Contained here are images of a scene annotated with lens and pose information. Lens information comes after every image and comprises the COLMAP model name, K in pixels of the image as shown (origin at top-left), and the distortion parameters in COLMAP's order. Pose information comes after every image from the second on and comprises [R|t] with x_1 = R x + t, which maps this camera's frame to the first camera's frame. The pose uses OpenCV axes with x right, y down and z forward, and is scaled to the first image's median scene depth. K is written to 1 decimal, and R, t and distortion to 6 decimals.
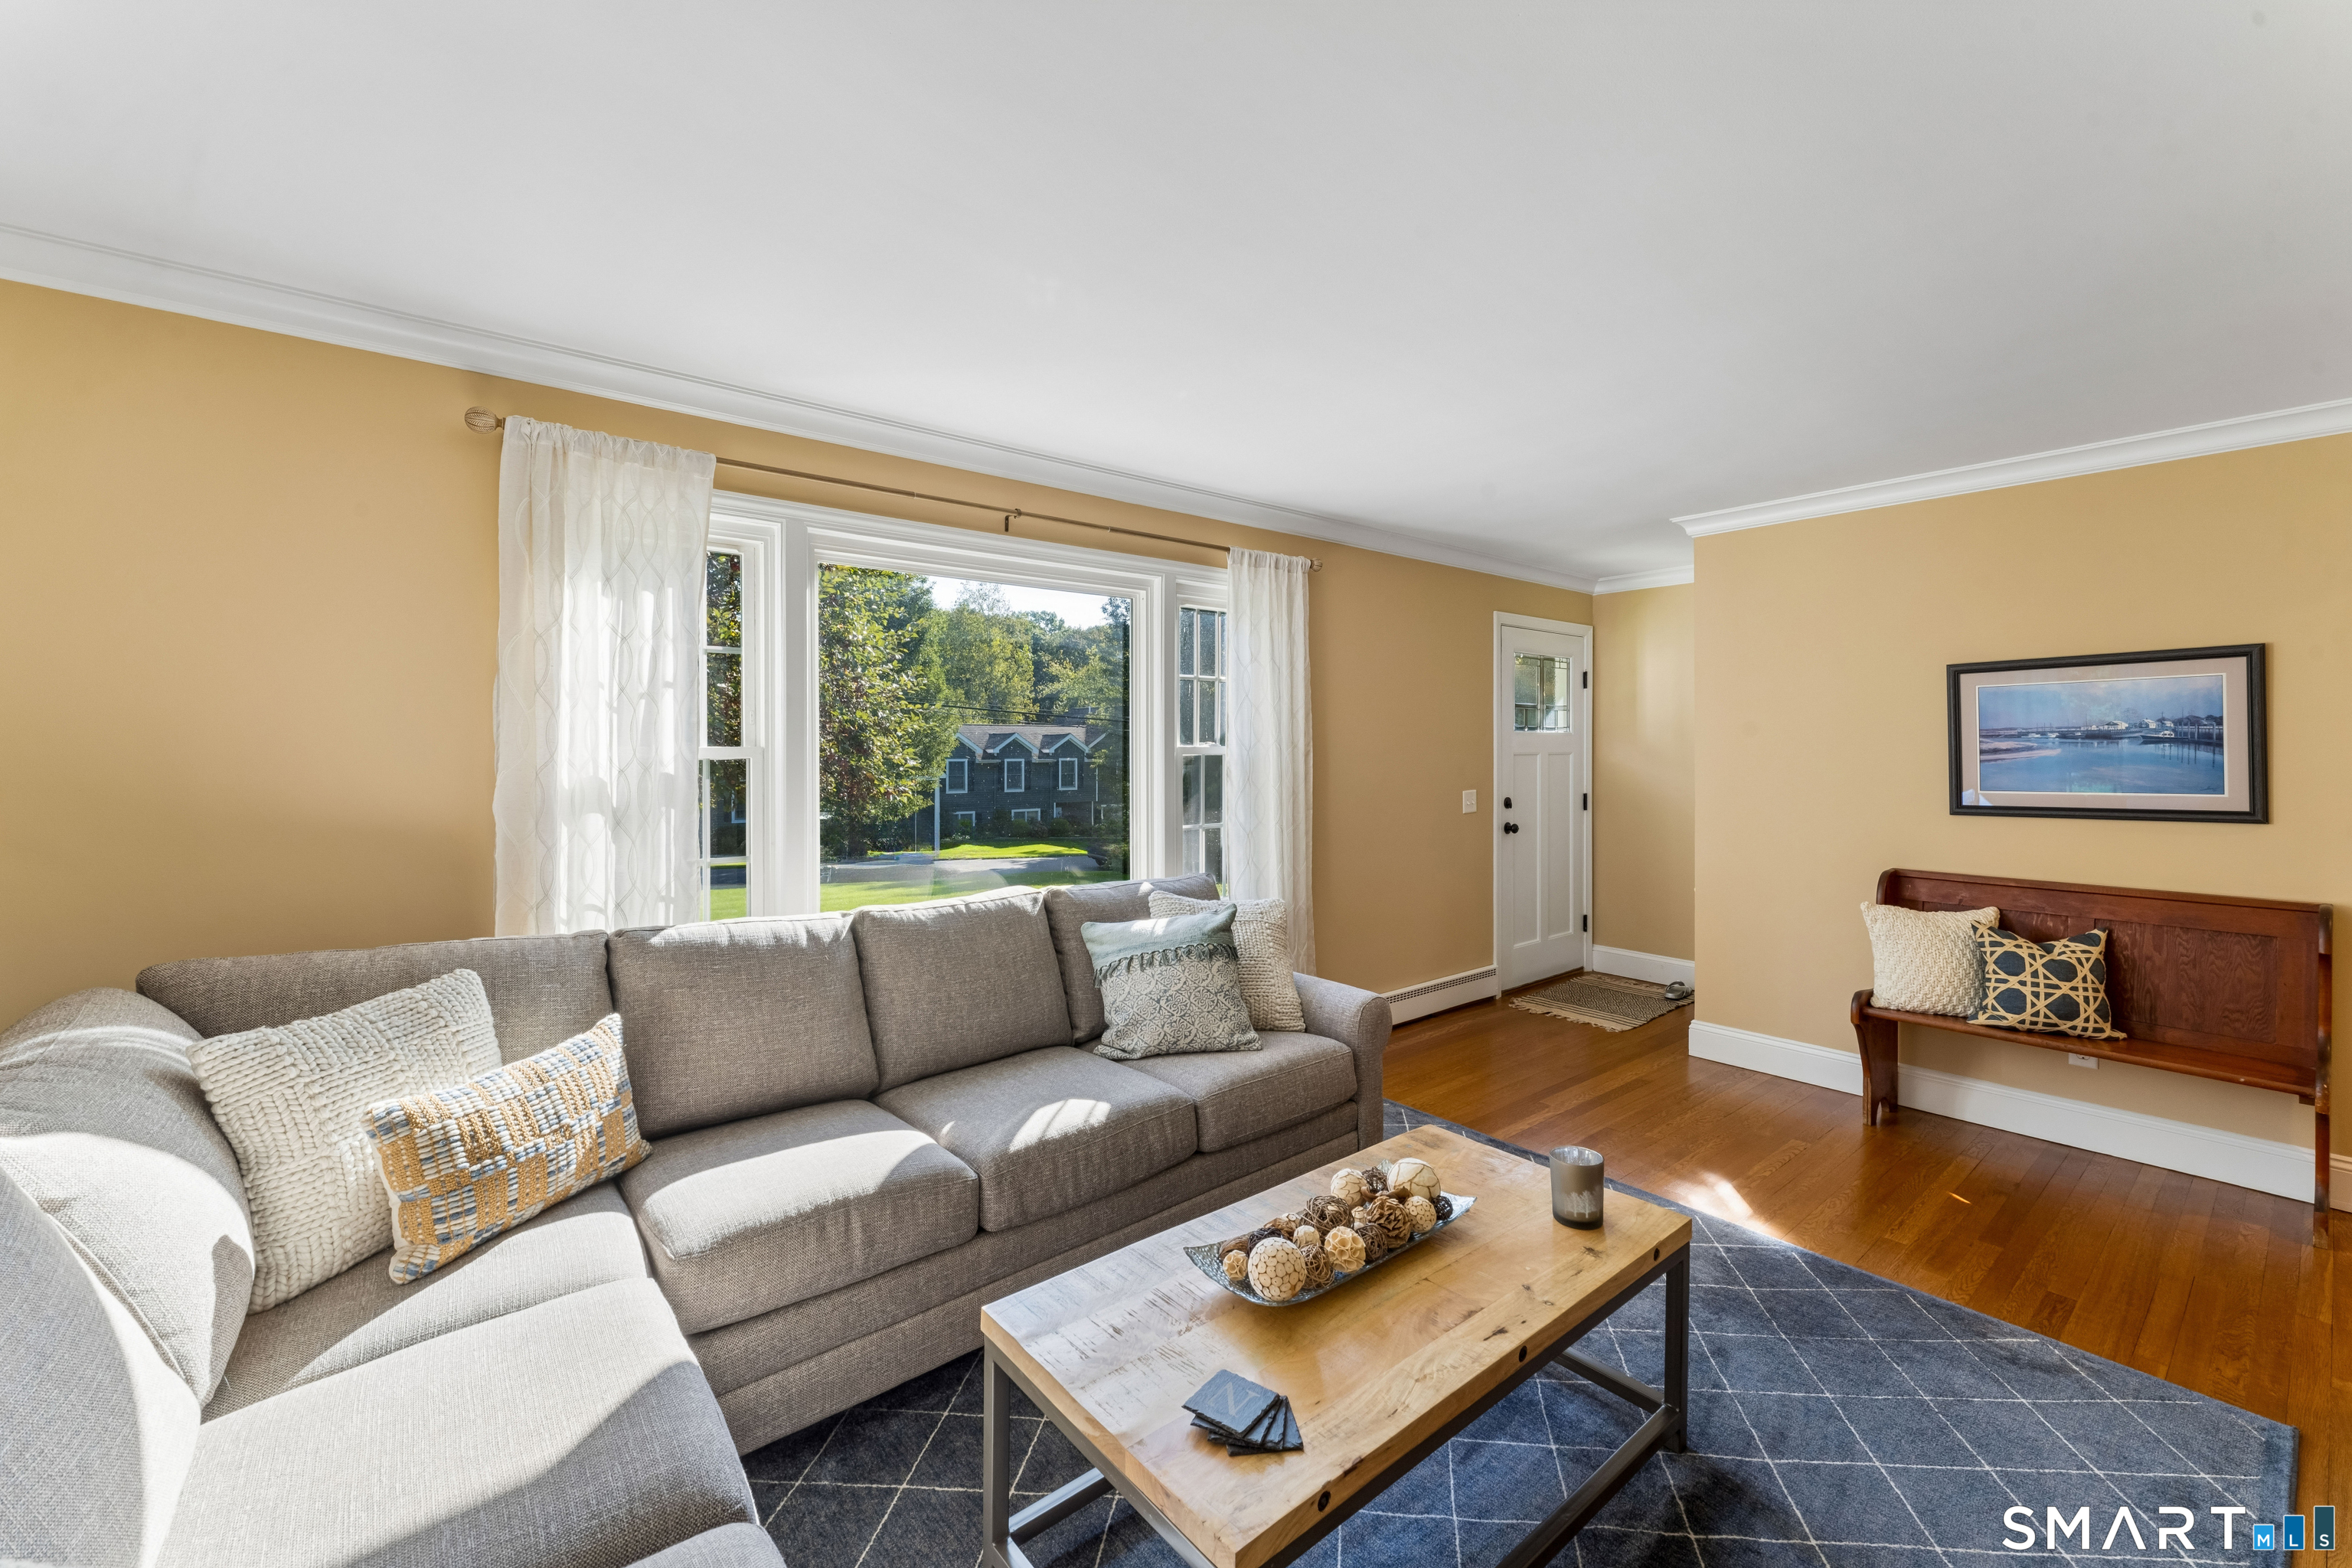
lens RADIAL K [[937.4, 0, 1215.7], [0, 937.4, 737.1], [0, 0, 1]] dist [-0.013874, 0.001090]
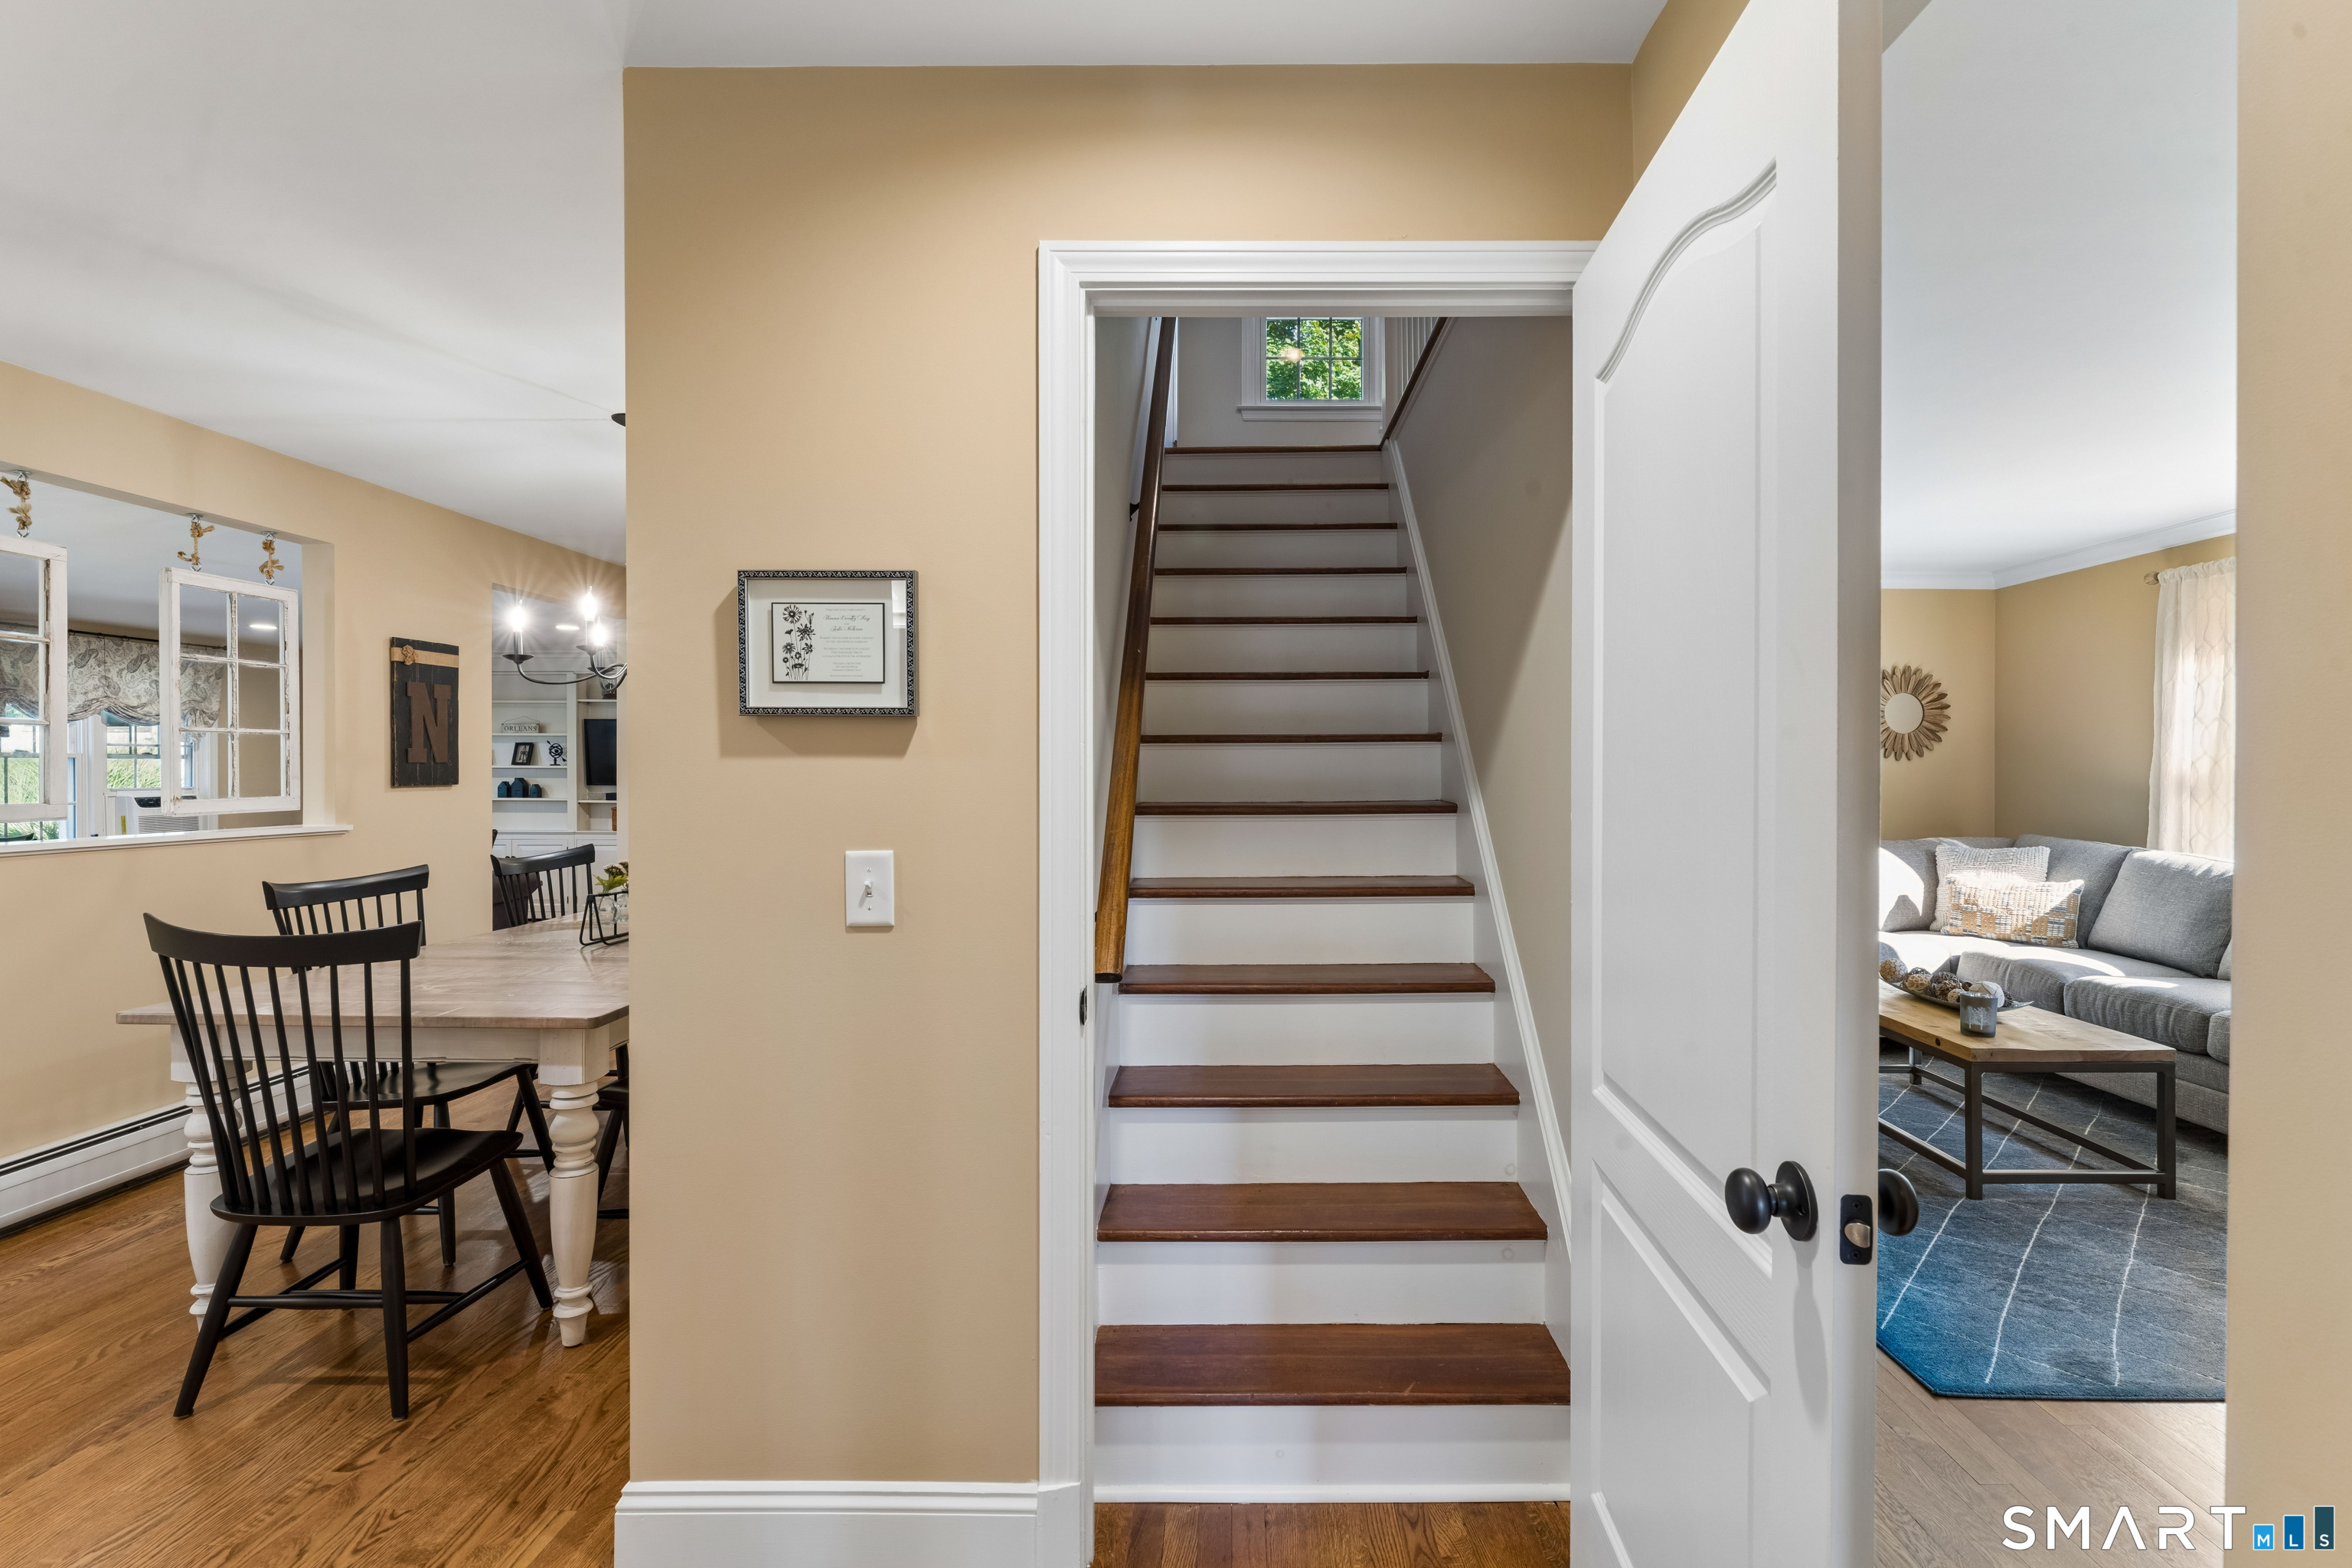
lens RADIAL K [[1082.4, 0, 1223.1], [0, 1082.4, 771.0], [0, 0, 1]] dist [-0.017330, -0.001300]
pose [[-0.640651, -0.003357, -0.767825, 1.836252], [0.004796, 0.999953, -0.008373, 0.052217], [0.767818, -0.009047, -0.640605, 0.825440]]
